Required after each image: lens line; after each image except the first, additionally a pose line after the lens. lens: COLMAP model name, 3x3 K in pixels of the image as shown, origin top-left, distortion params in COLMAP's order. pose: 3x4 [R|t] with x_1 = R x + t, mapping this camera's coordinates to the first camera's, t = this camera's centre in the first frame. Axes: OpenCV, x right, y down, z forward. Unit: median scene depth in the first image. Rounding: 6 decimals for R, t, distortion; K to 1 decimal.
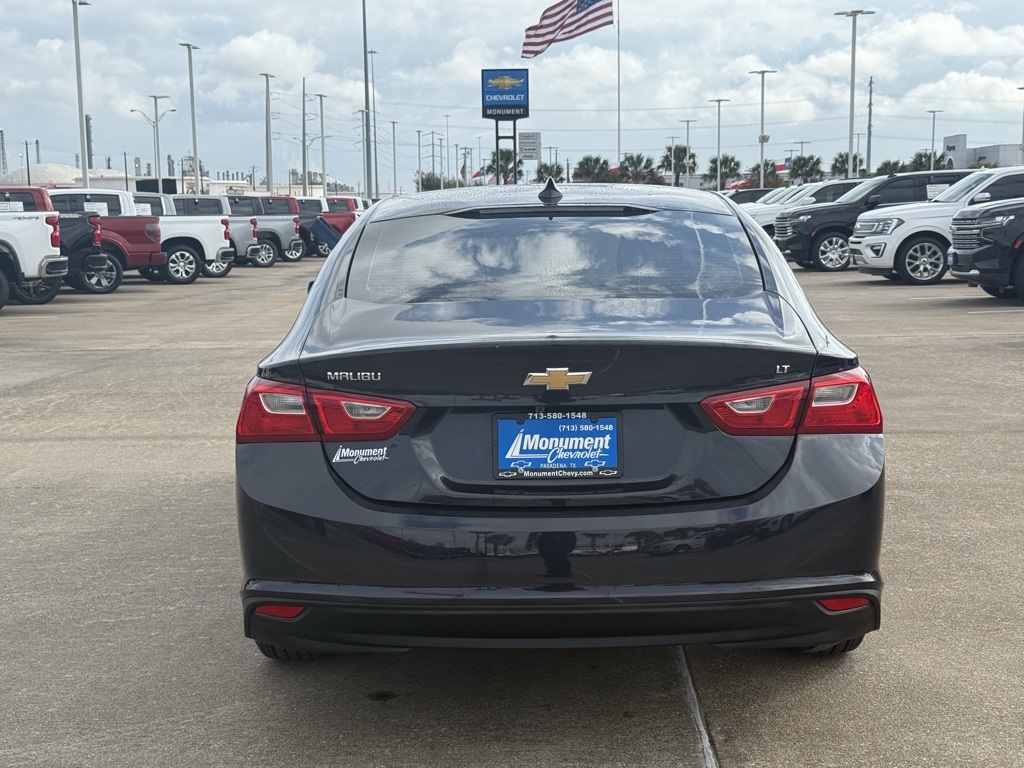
lens RADIAL K [[1430.3, 0, 513.7], [0, 1430.3, 389.8], [0, 0, 1]] dist [0.123558, 0.000000]
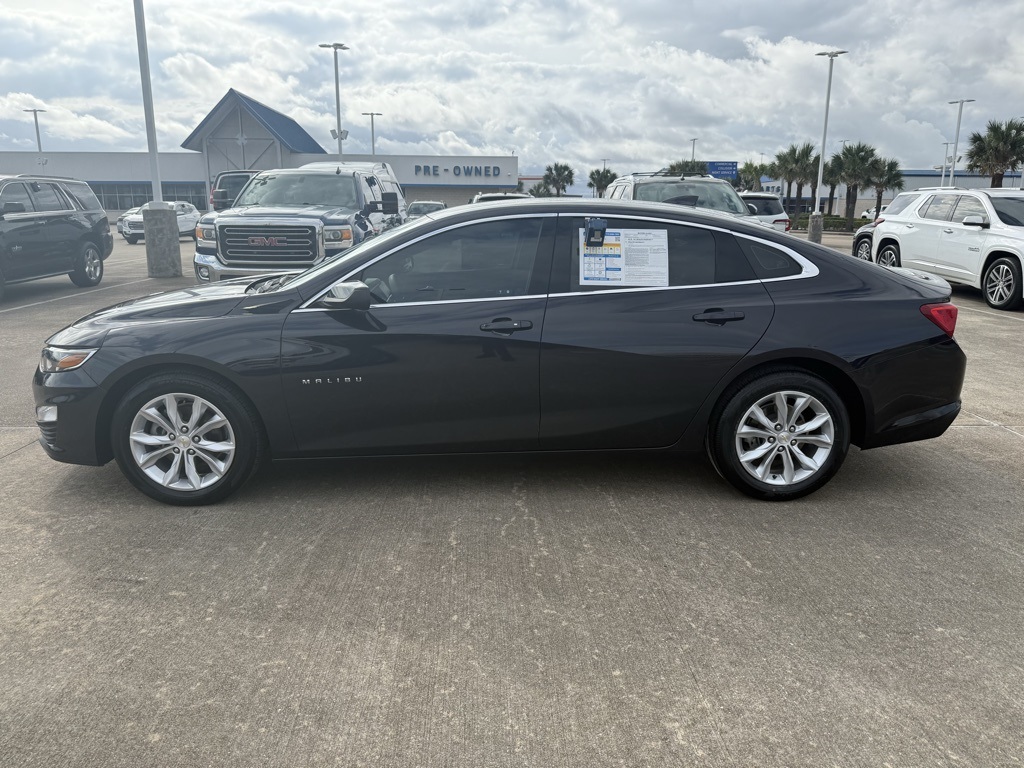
lens RADIAL K [[718.7, 0, 518.3], [0, 718.7, 388.6], [0, 0, 1]] dist [0.020291, -0.010525]
pose [[-0.065304, -0.224729, 0.972231, -1.073805], [0.120143, 0.965452, 0.231232, -0.185430], [-0.990606, 0.131907, -0.036048, 1.570656]]
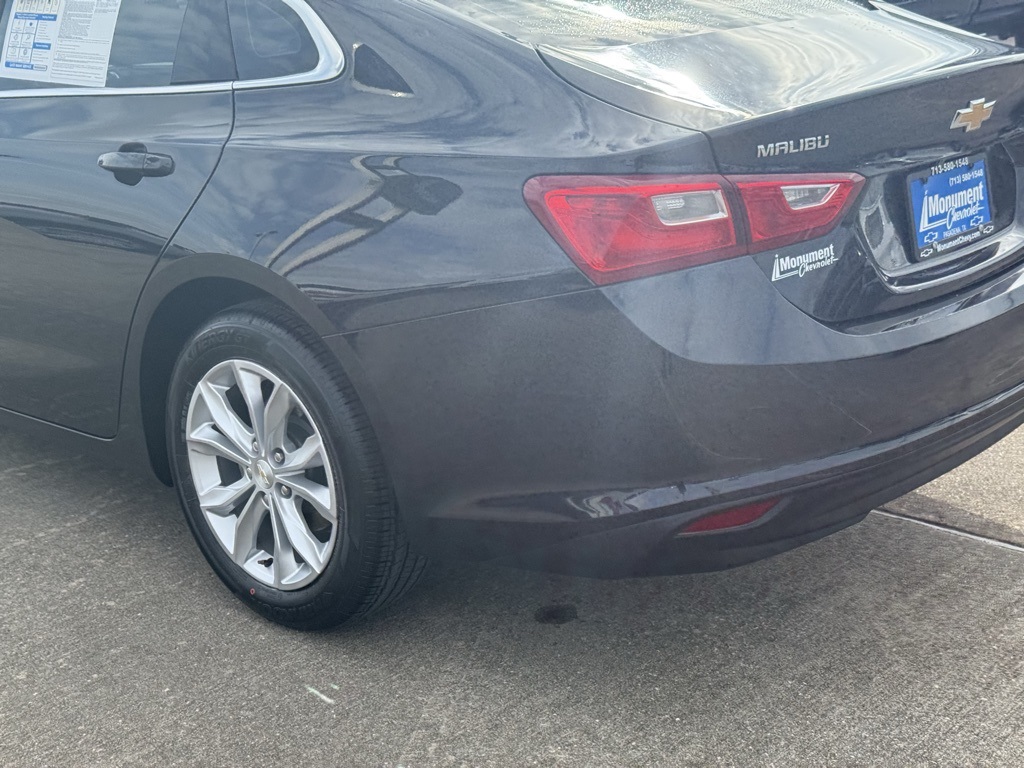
lens RADIAL K [[1430.3, 0, 522.4], [0, 1430.3, 390.5], [0, 0, 1]] dist [0.123558, 0.000000]
pose [[0.665664, -0.232698, 0.709044, -0.643287], [0.125677, 0.971526, 0.200853, -0.045783], [-0.735593, -0.044590, 0.675954, 0.588467]]
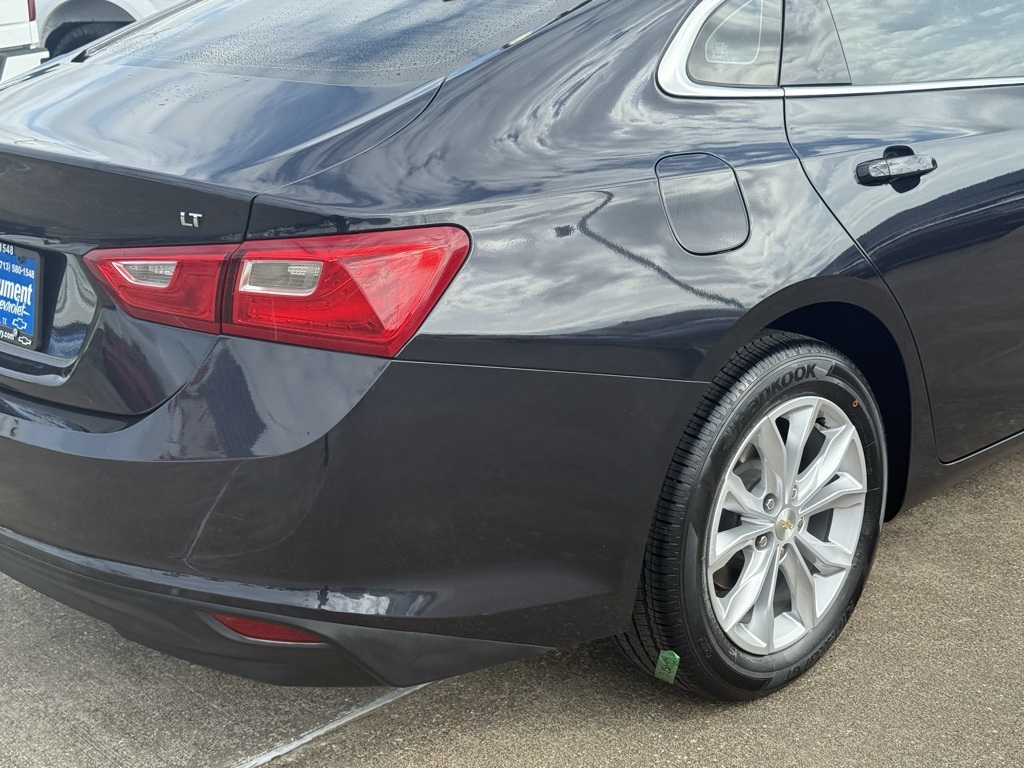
lens RADIAL K [[1430.3, 0, 532.7], [0, 1430.3, 407.8], [0, 0, 1]] dist [0.123558, 0.000000]
pose [[0.710448, 0.210271, -0.671602, 0.642154], [-0.070968, 0.970861, 0.228893, -0.077503], [0.700162, -0.114954, 0.704669, 0.627181]]
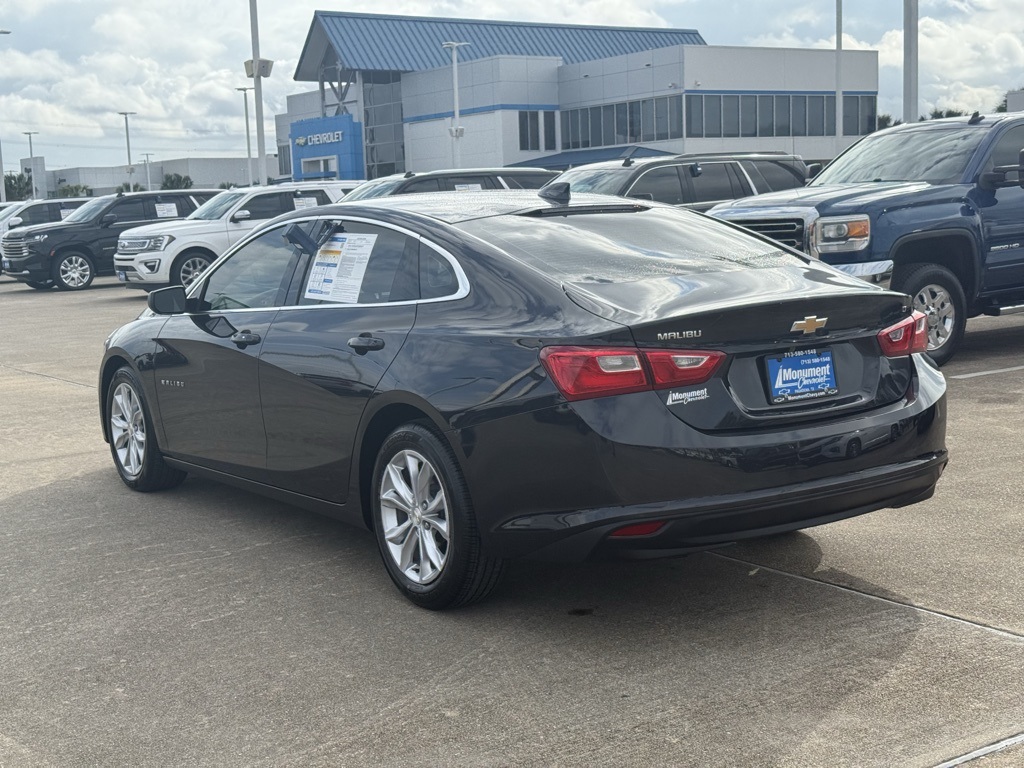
lens RADIAL K [[1430.3, 0, 508.9], [0, 1430.3, 381.1], [0, 0, 1]] dist [0.123558, 0.000000]
pose [[0.816853, -0.088366, 0.570037, -0.887915], [0.100298, 0.994902, 0.010502, 0.002376], [-0.568059, 0.048595, 0.821552, 0.044315]]
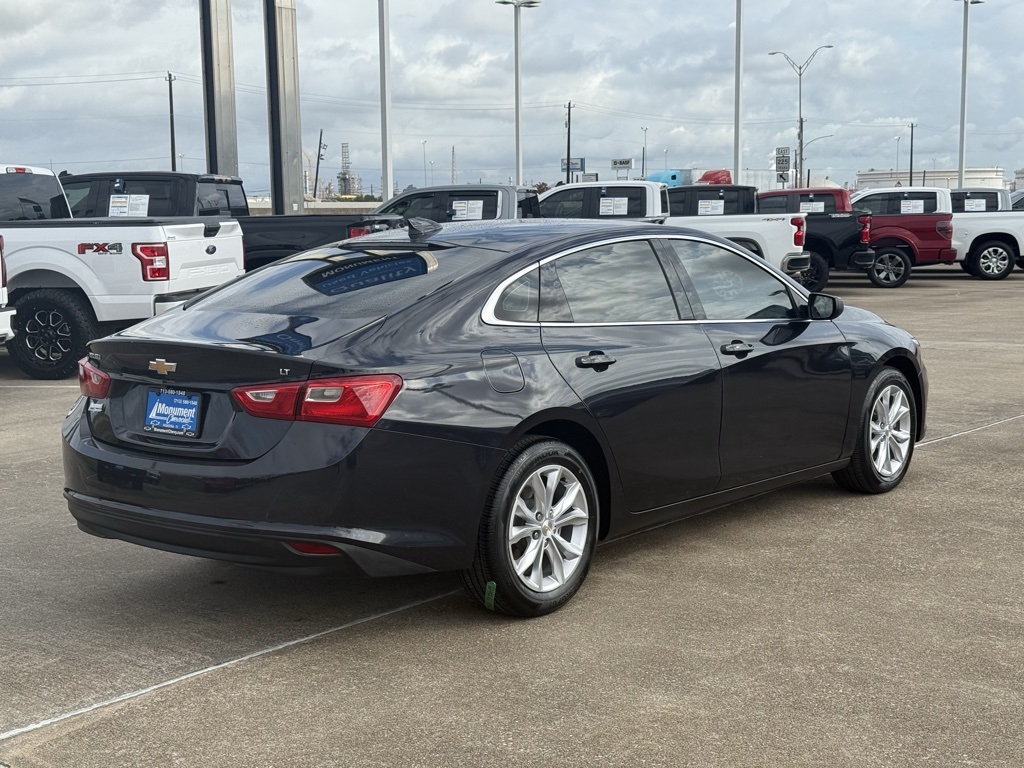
lens RADIAL K [[1430.3, 0, 511.5], [0, 1430.3, 387.6], [0, 0, 1]] dist [0.123558, 0.000000]
pose [[0.774557, 0.080007, -0.627423, 1.127072], [-0.075660, 0.996565, 0.033677, -0.057342], [0.627962, 0.021386, 0.777950, 0.064980]]
